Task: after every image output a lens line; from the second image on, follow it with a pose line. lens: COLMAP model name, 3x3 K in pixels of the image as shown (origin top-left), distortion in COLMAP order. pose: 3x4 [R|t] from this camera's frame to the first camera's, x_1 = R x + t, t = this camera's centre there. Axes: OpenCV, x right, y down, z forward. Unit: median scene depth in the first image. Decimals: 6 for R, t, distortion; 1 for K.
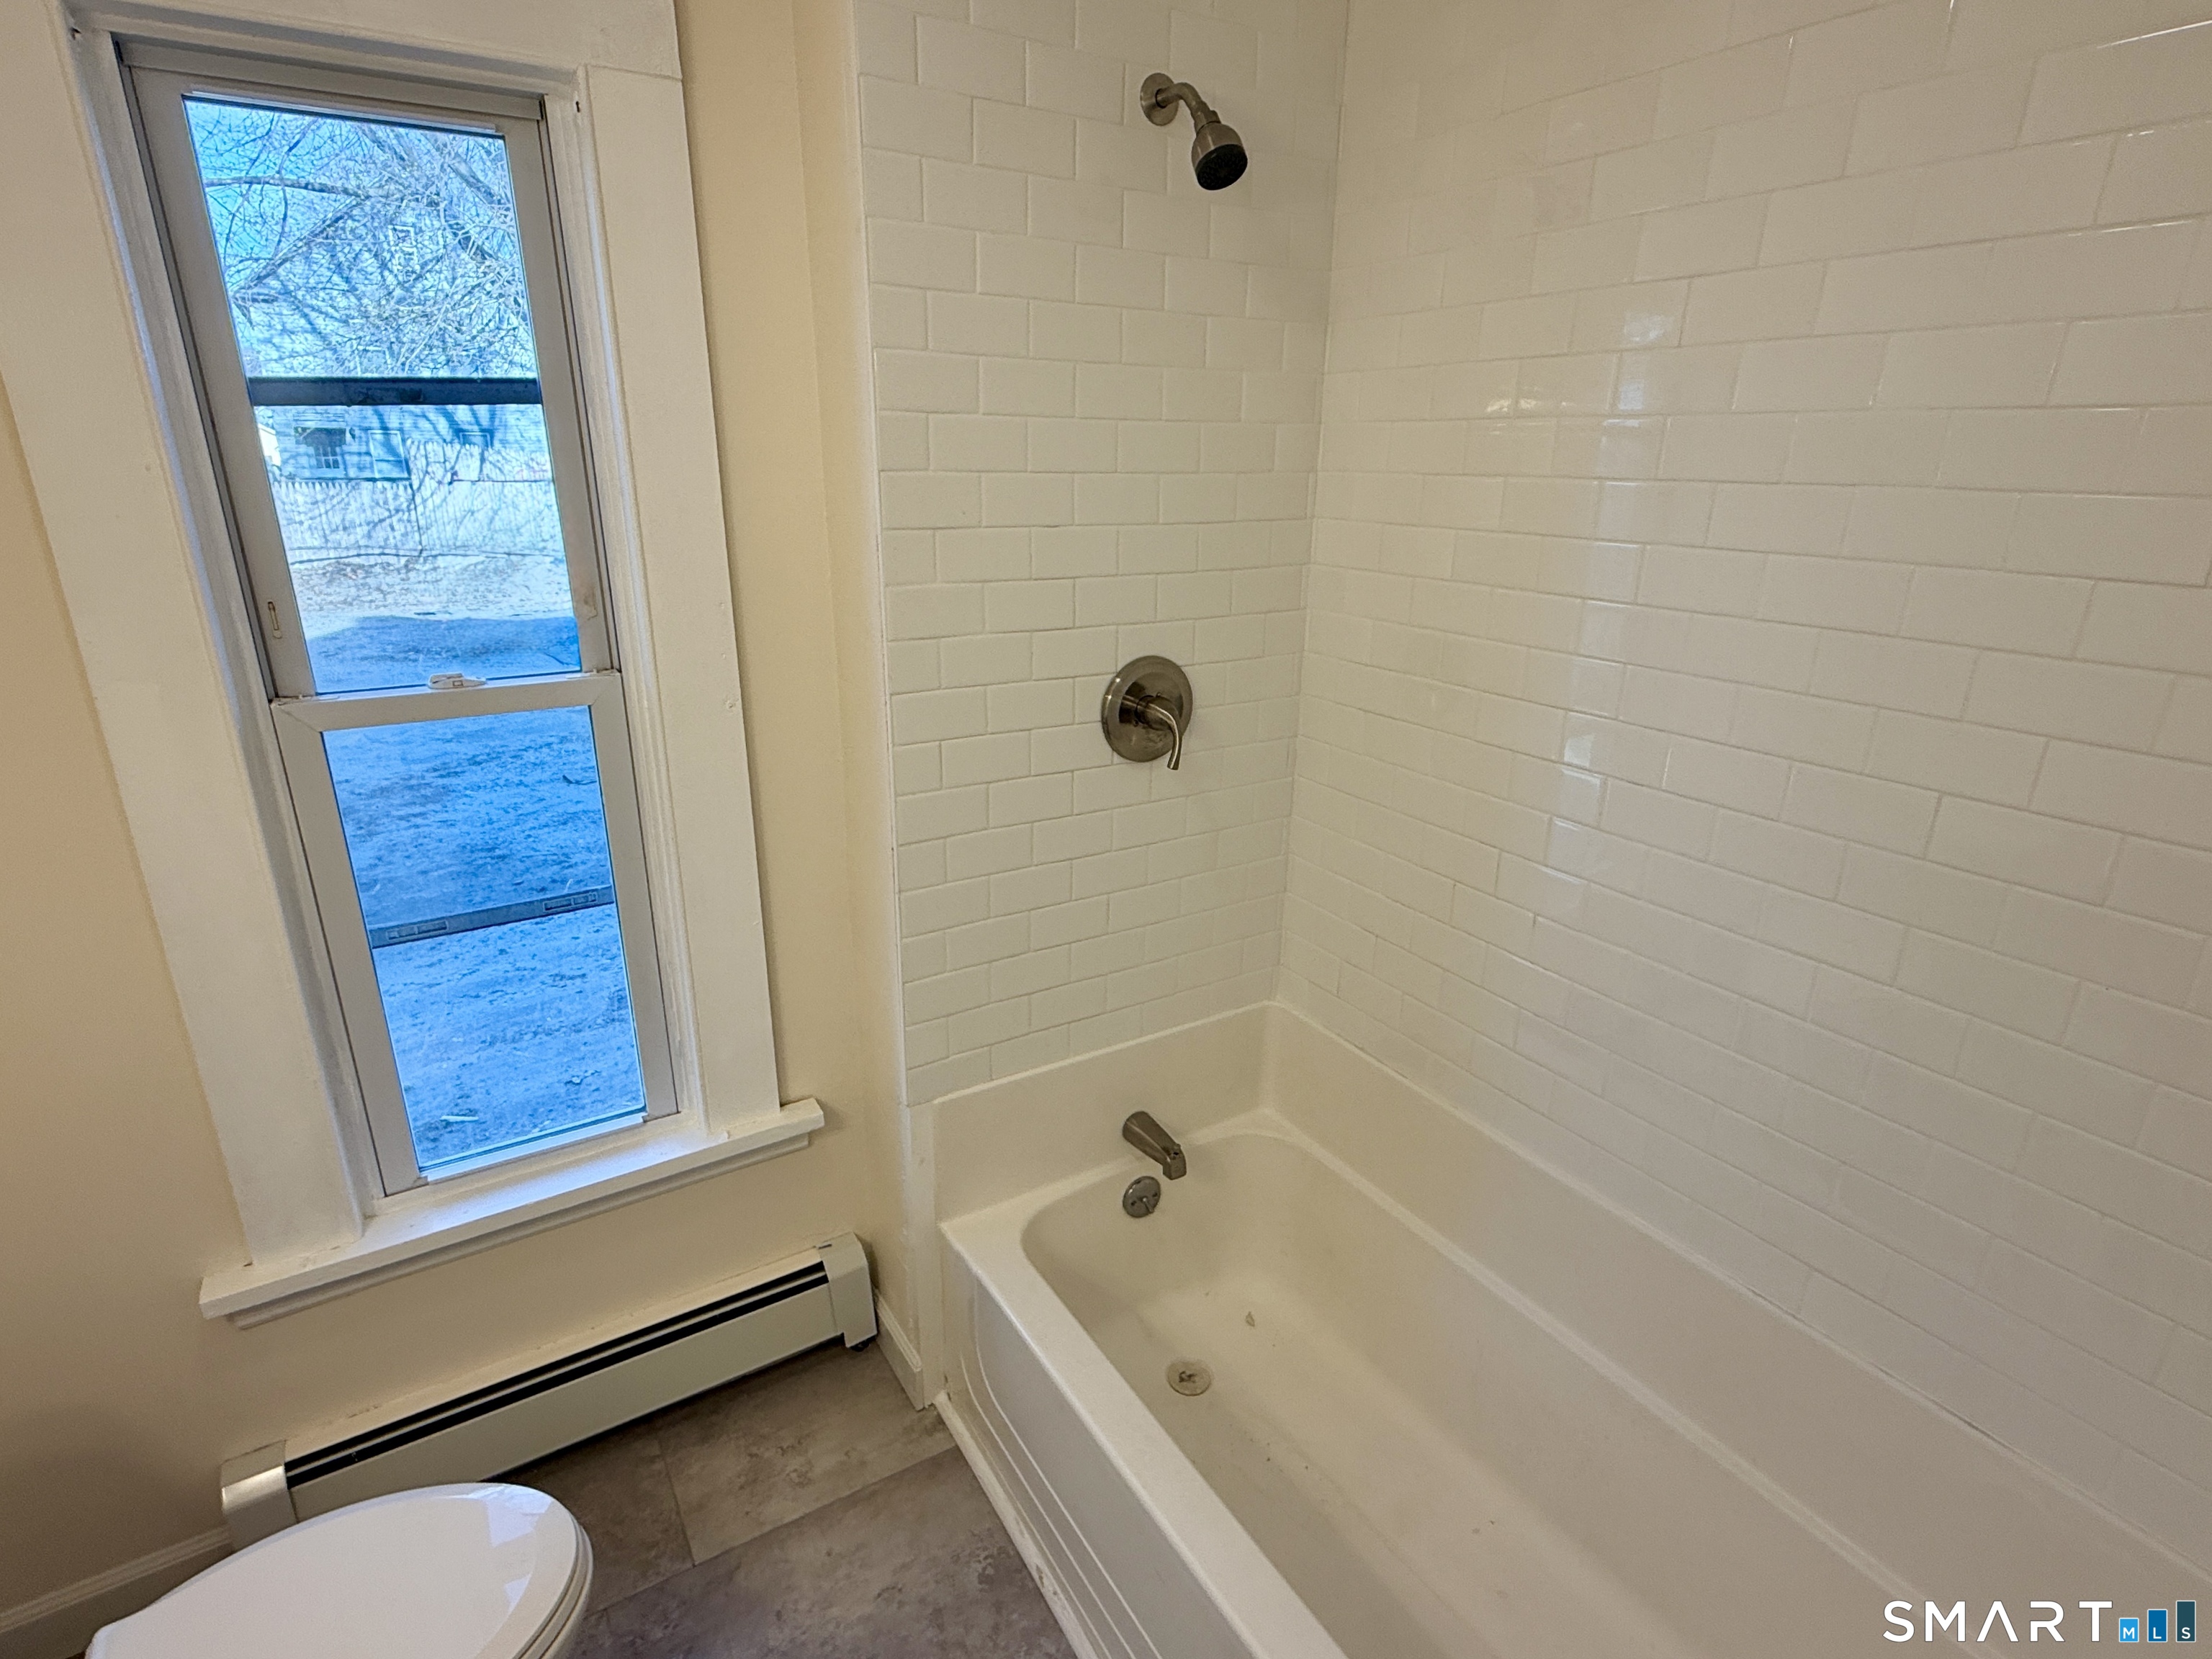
lens RADIAL K [[1116.2, 0, 1106.0], [0, 1116.2, 829.5], [0, 0, 1]] dist [-0.001698, 0.000632]
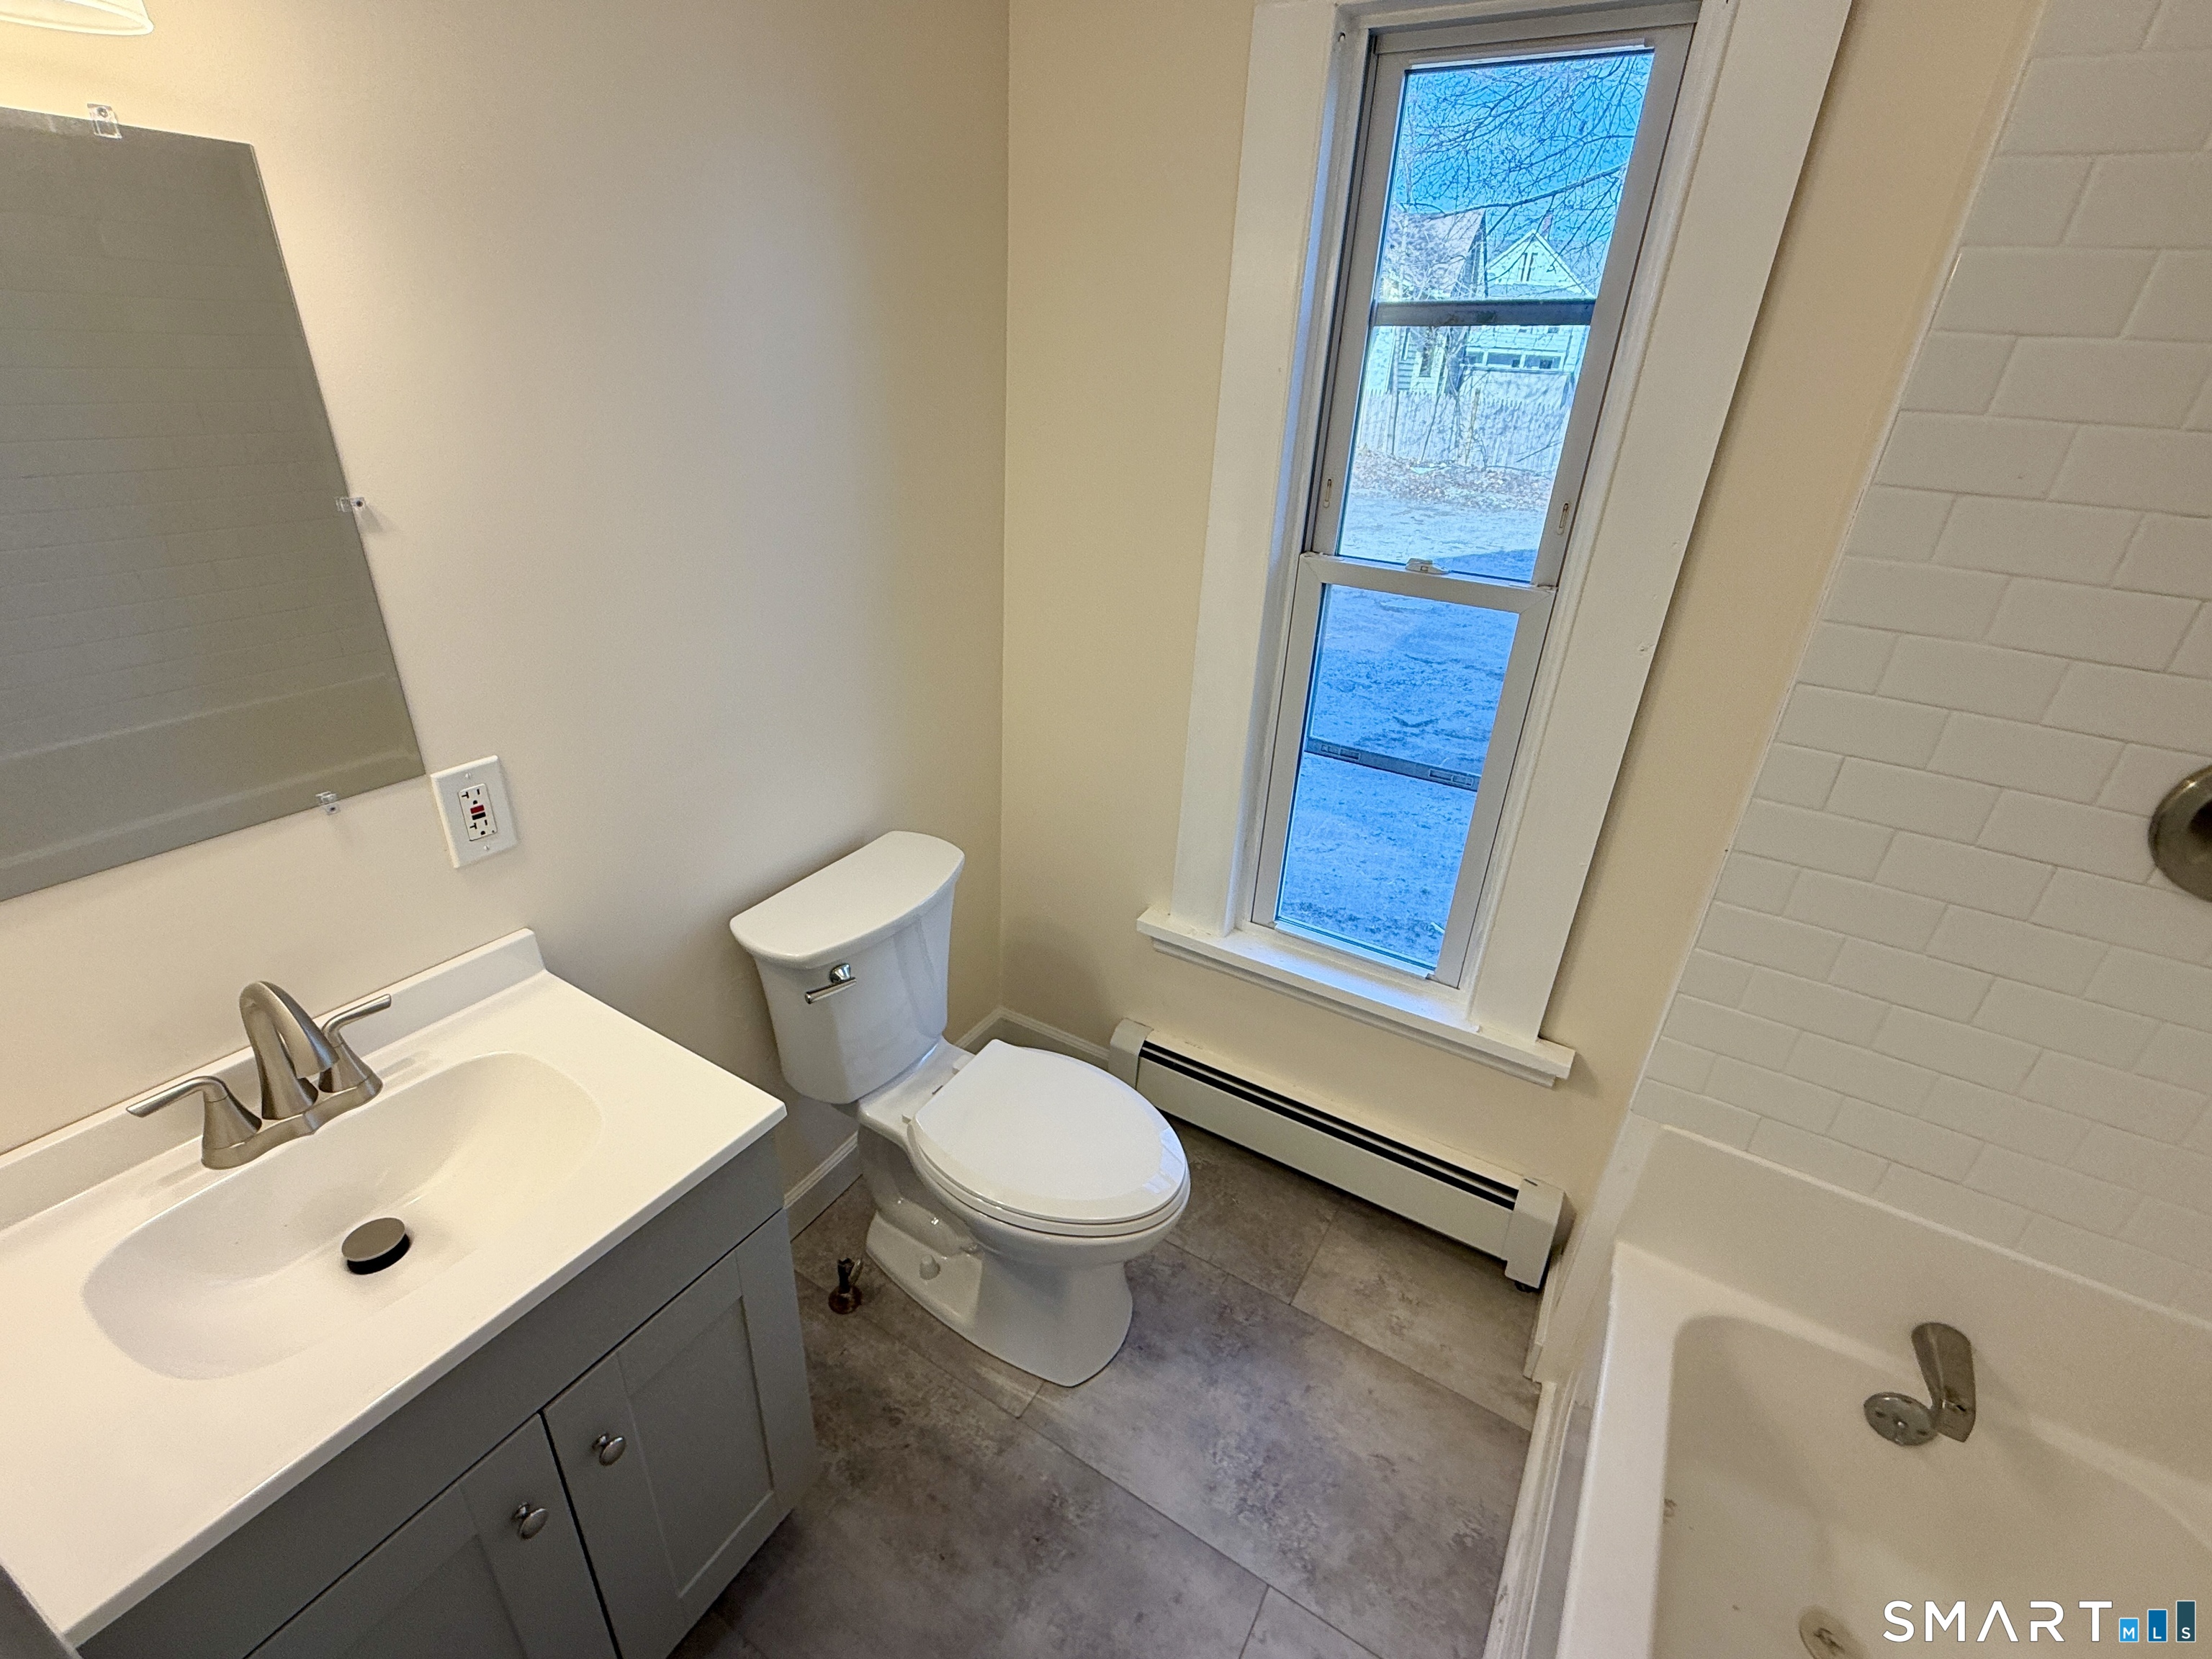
lens RADIAL K [[989.1, 0, 1106.0], [0, 989.1, 829.5], [0, 0, 1]] dist [0.000863, 0.000177]
pose [[0.452636, 0.402288, -0.795792, 0.194179], [-0.327569, 0.905065, 0.271211, -0.046879], [0.829349, 0.137917, 0.541442, 0.157530]]
